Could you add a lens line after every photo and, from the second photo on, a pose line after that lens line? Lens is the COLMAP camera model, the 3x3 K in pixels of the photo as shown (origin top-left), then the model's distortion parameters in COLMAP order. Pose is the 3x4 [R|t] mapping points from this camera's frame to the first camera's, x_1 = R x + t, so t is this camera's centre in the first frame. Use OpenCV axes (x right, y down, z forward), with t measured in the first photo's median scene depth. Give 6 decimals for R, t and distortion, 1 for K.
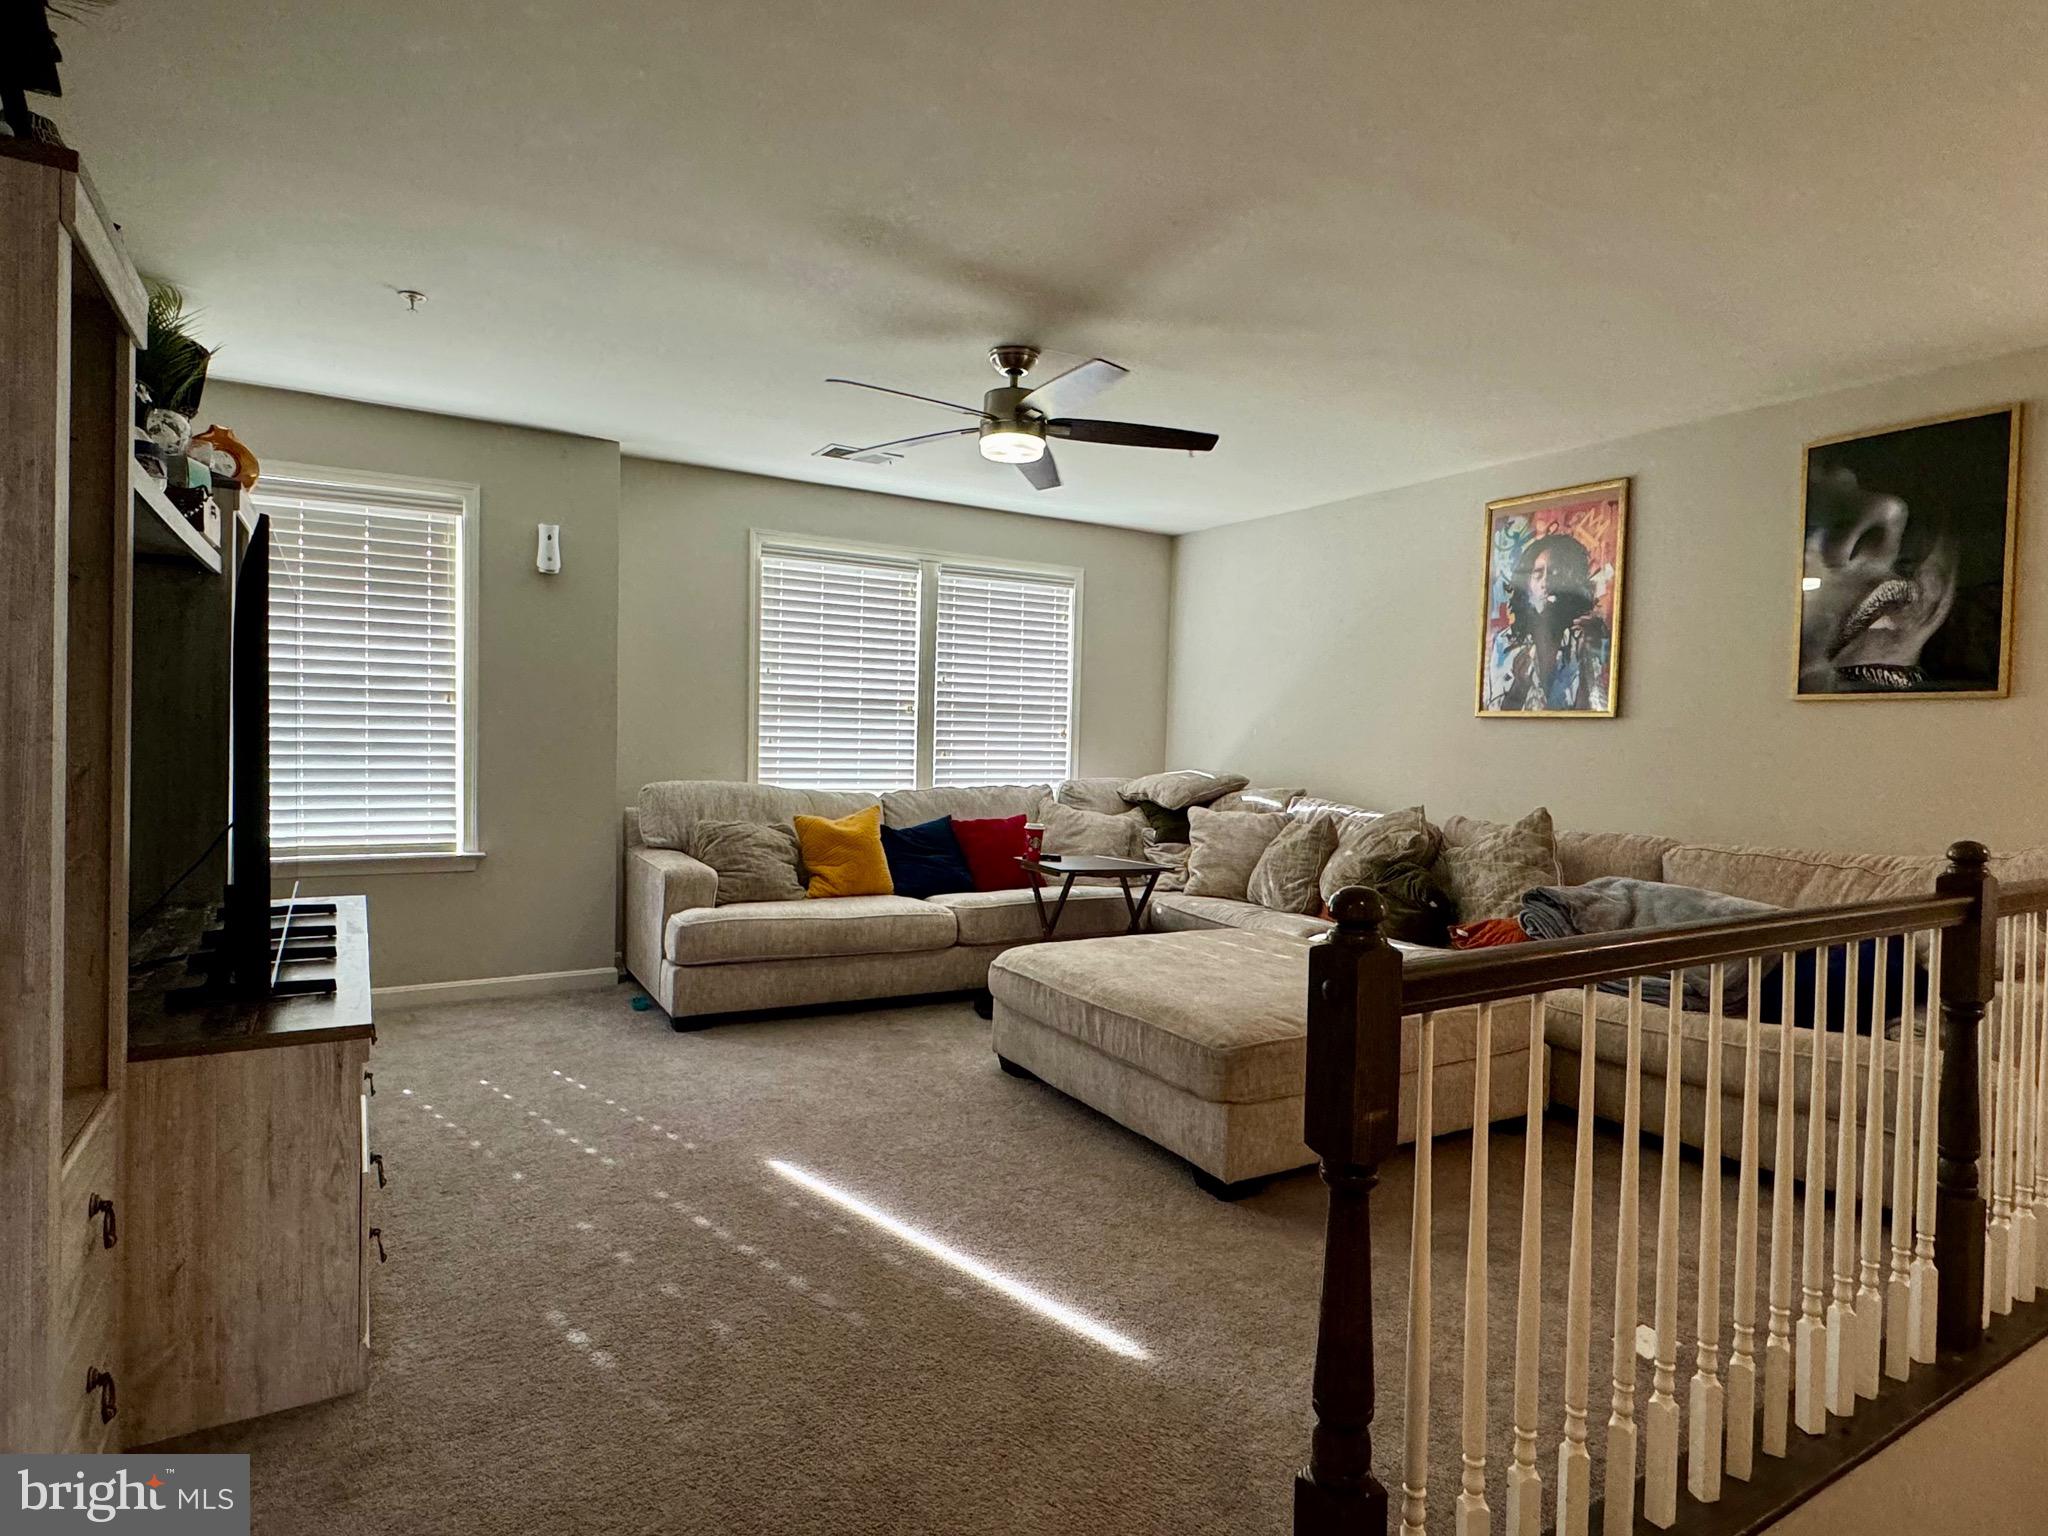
lens RADIAL K [[1118.8, 0, 1024.0], [0, 1118.8, 768.0], [0, 0, 1]] dist [-0.001655, -0.000754]
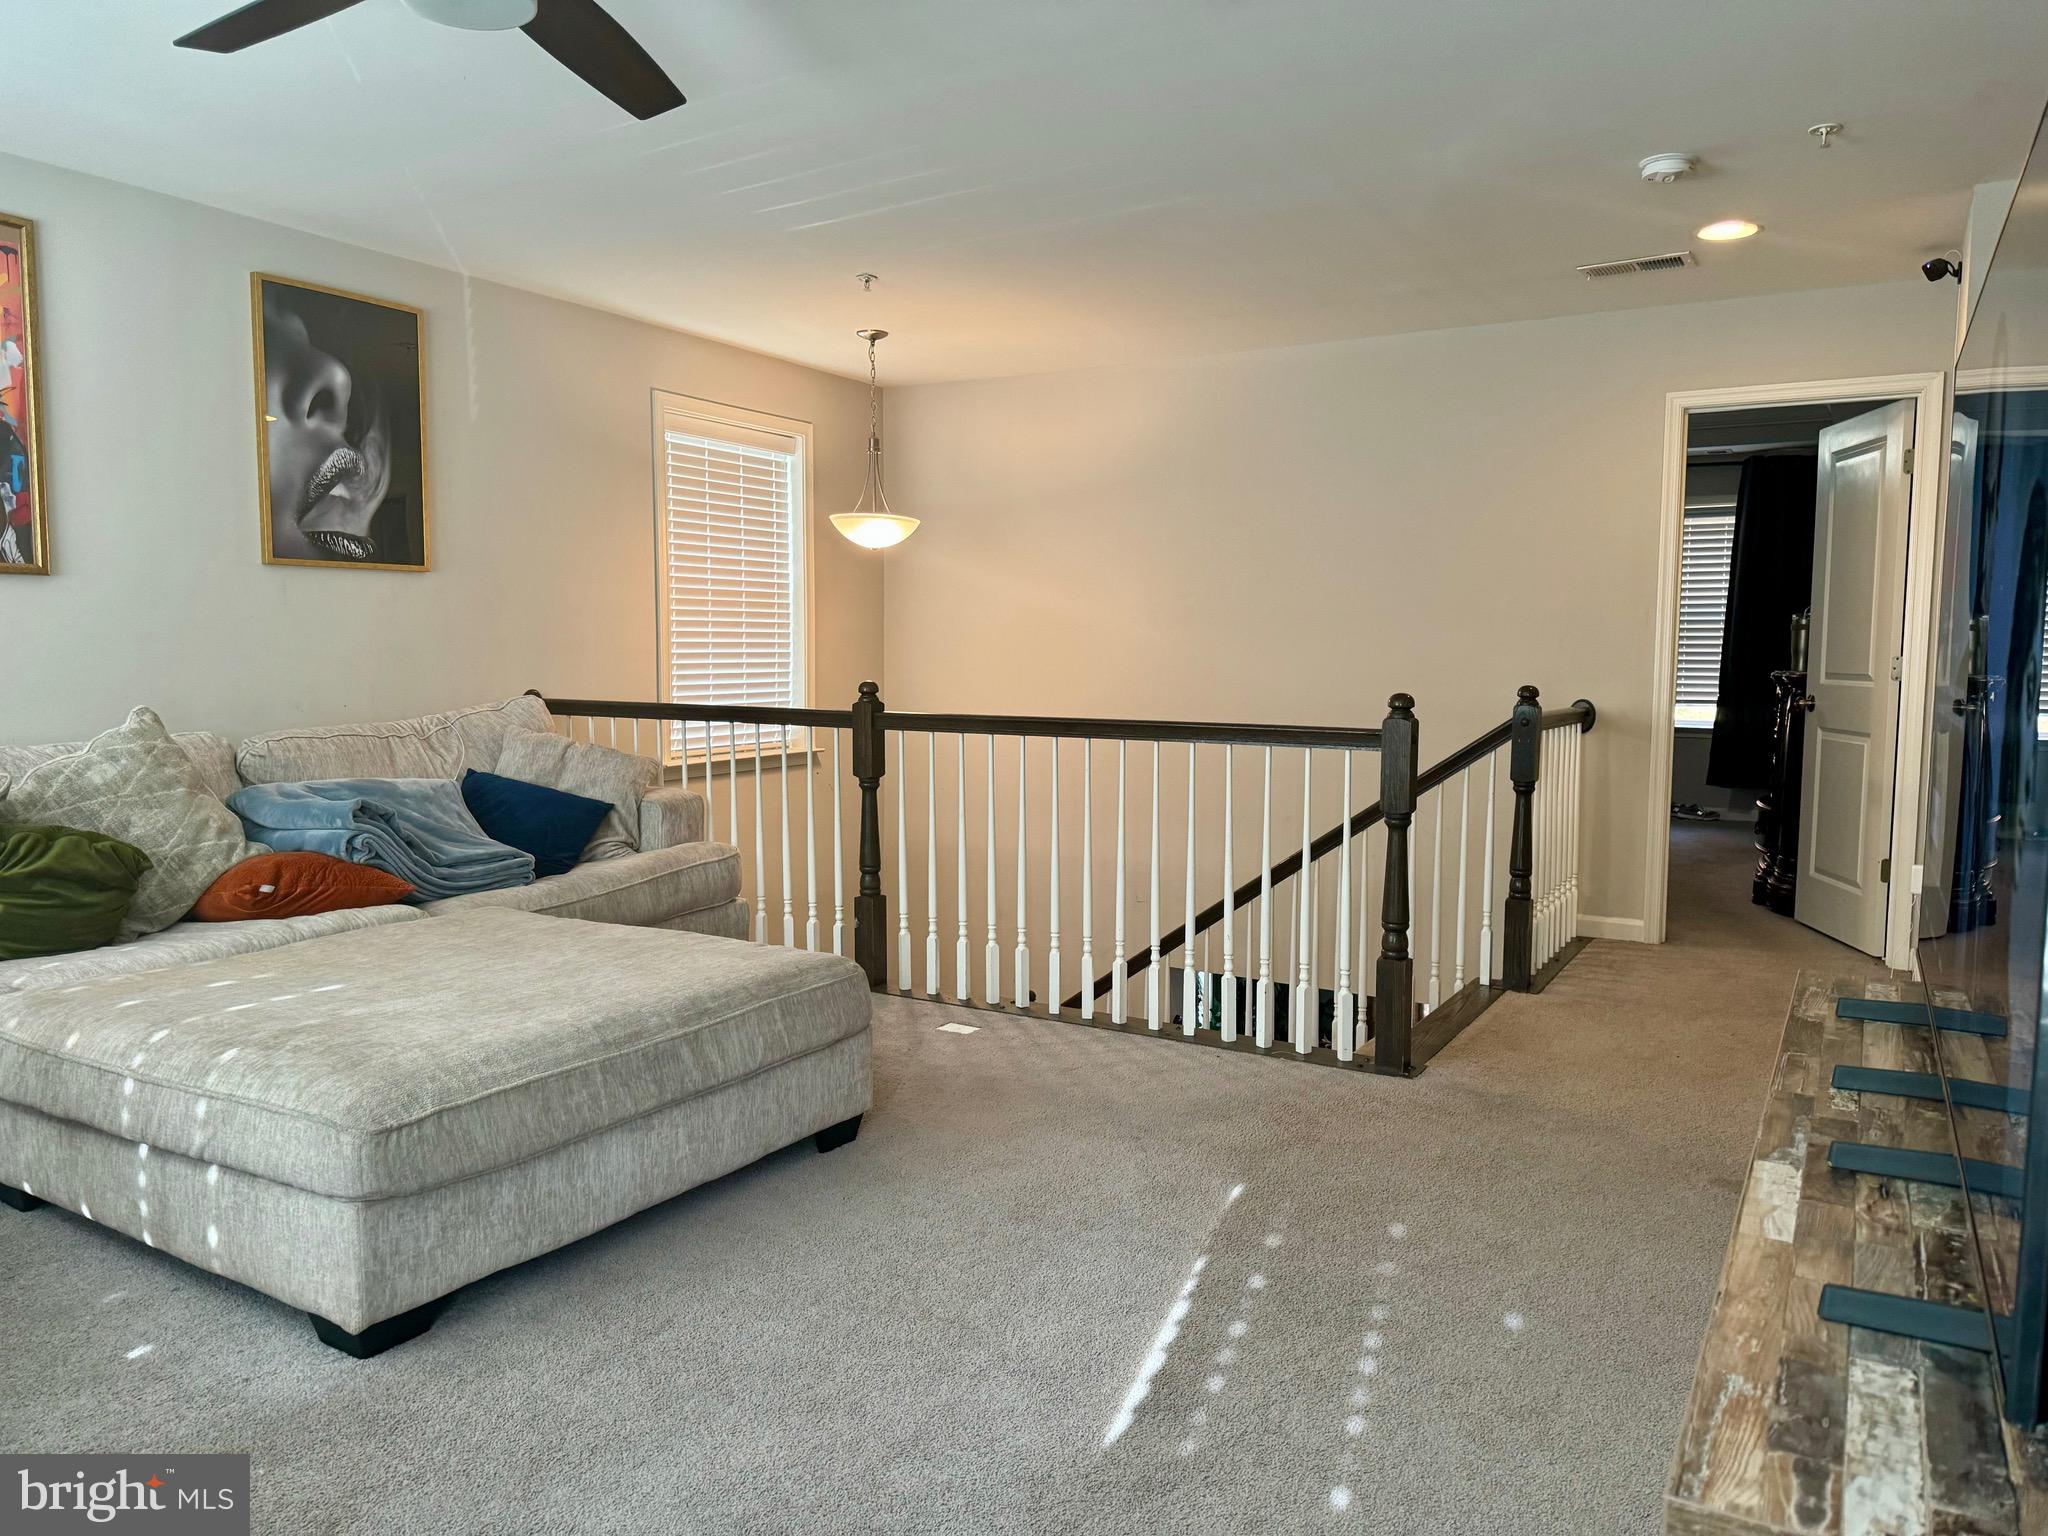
lens RADIAL K [[1430.5, 0, 1024.0], [0, 1430.5, 768.0], [0, 0, 1]] dist [0.081821, -0.109750]
pose [[-0.476672, -0.099676, 0.873412, -0.519935], [0.011941, 0.992725, 0.119809, -0.025456], [-0.879000, 0.067538, -0.472014, 0.853352]]
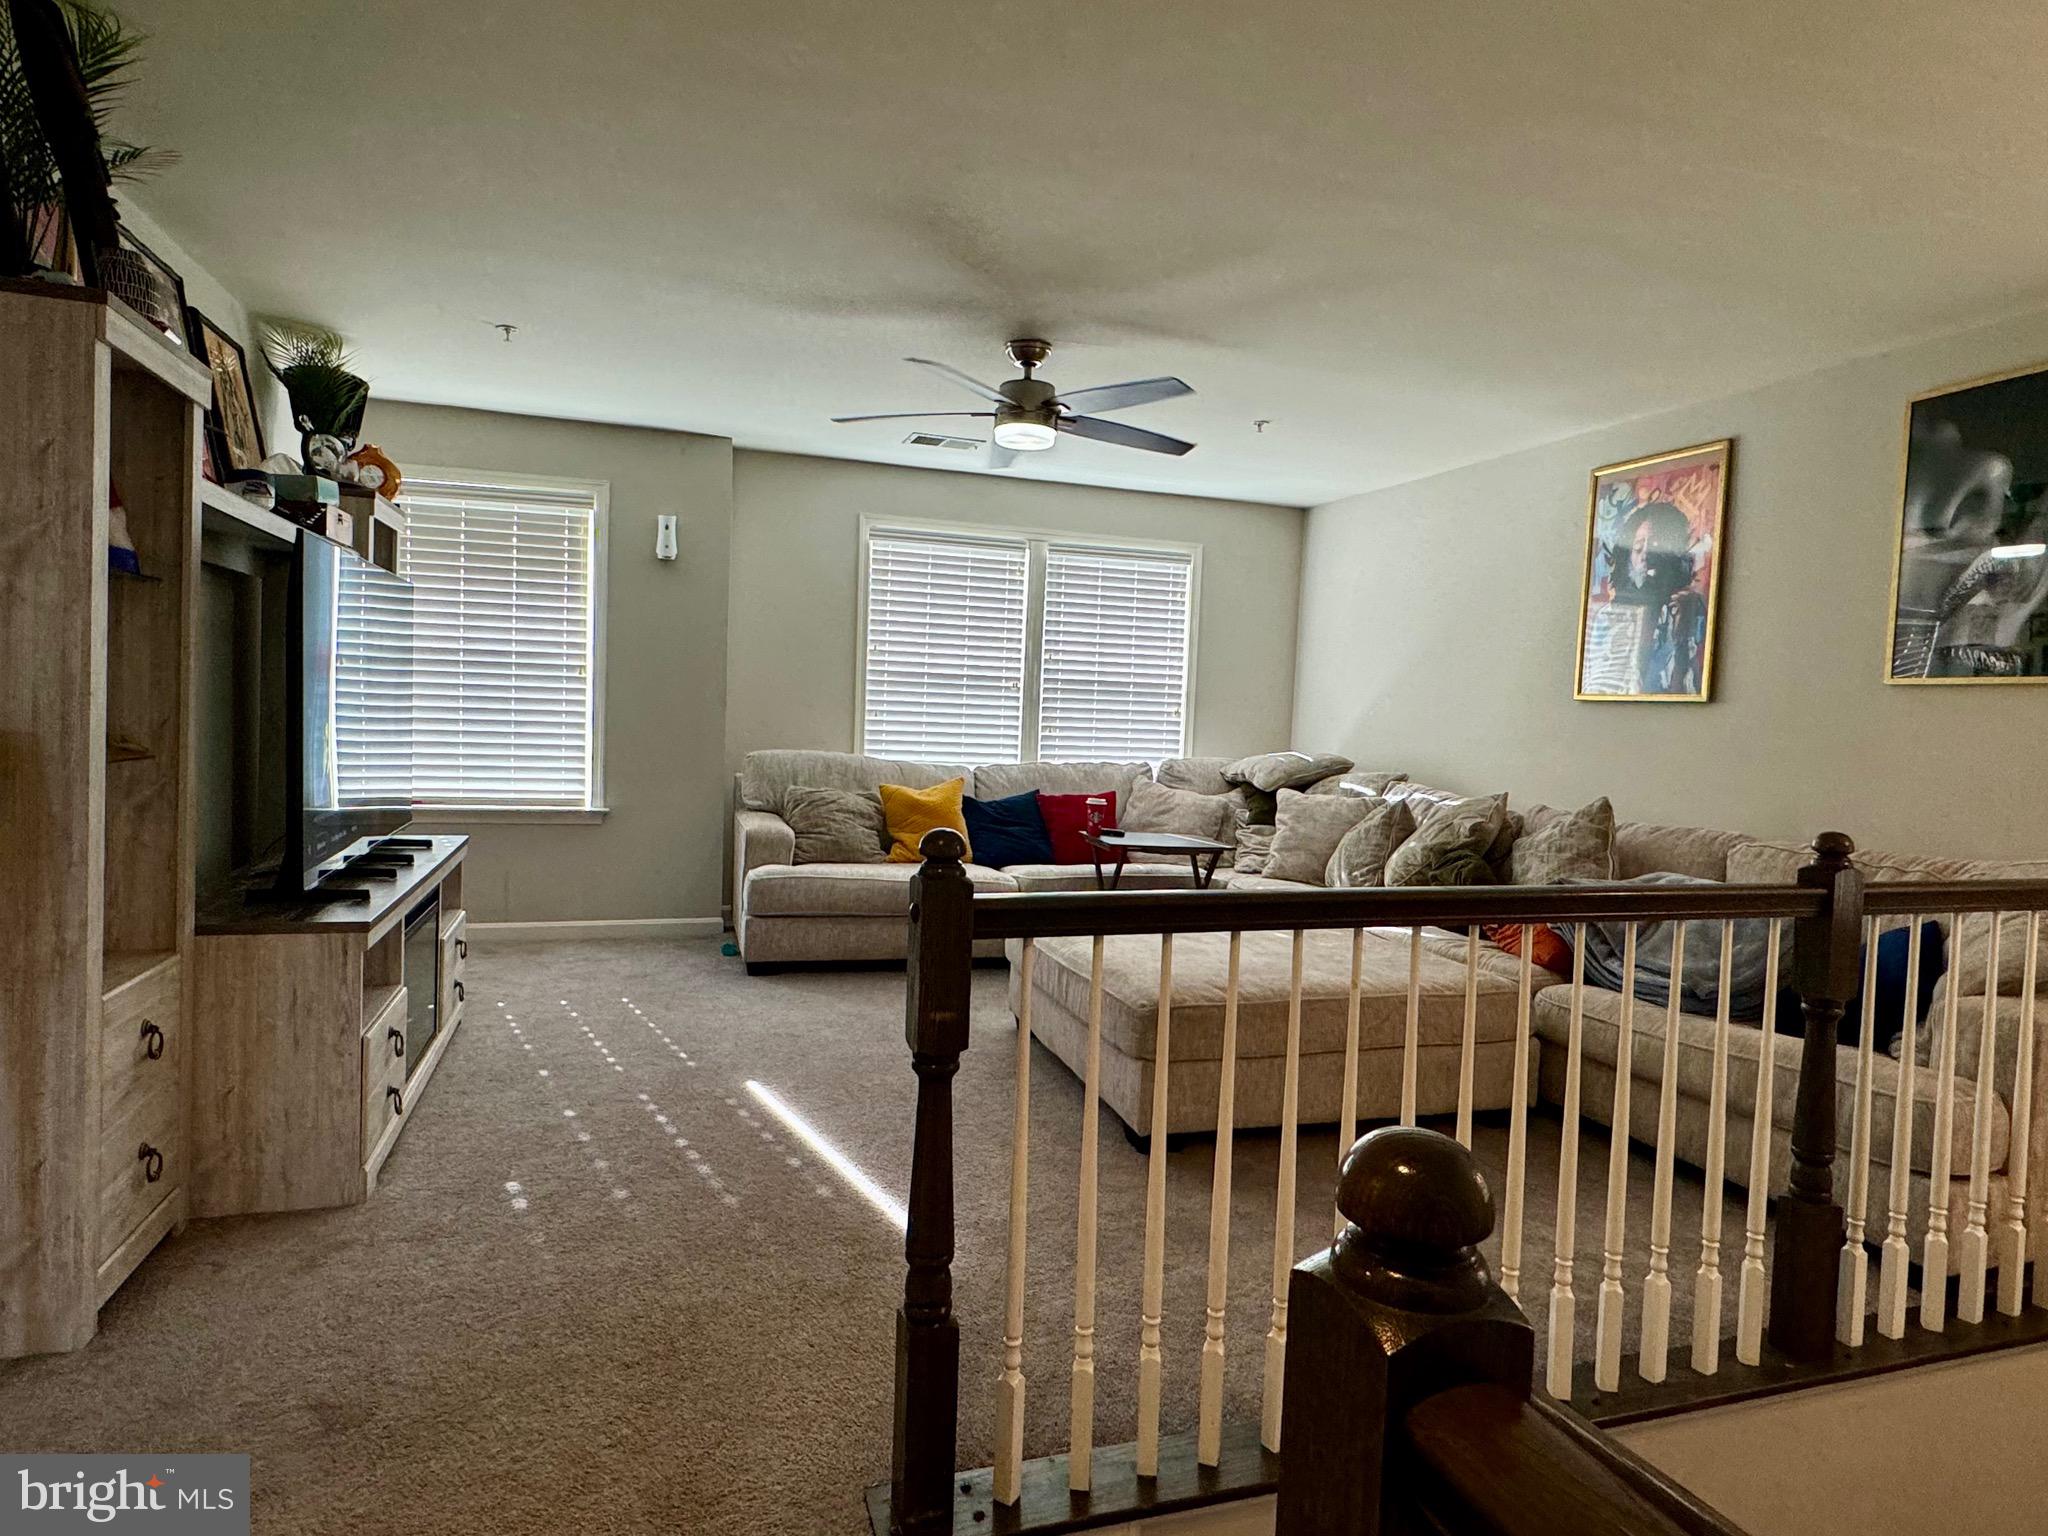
lens RADIAL K [[1181.0, 0, 1020.1], [0, 1181.0, 764.7], [0, 0, 1]] dist [-0.002148, 0.001403]
pose [[0.974197, 0.025255, -0.224283, 0.187248], [-0.022535, 0.999638, 0.014681, 0.004445], [0.224572, -0.009248, 0.974414, -0.065984]]
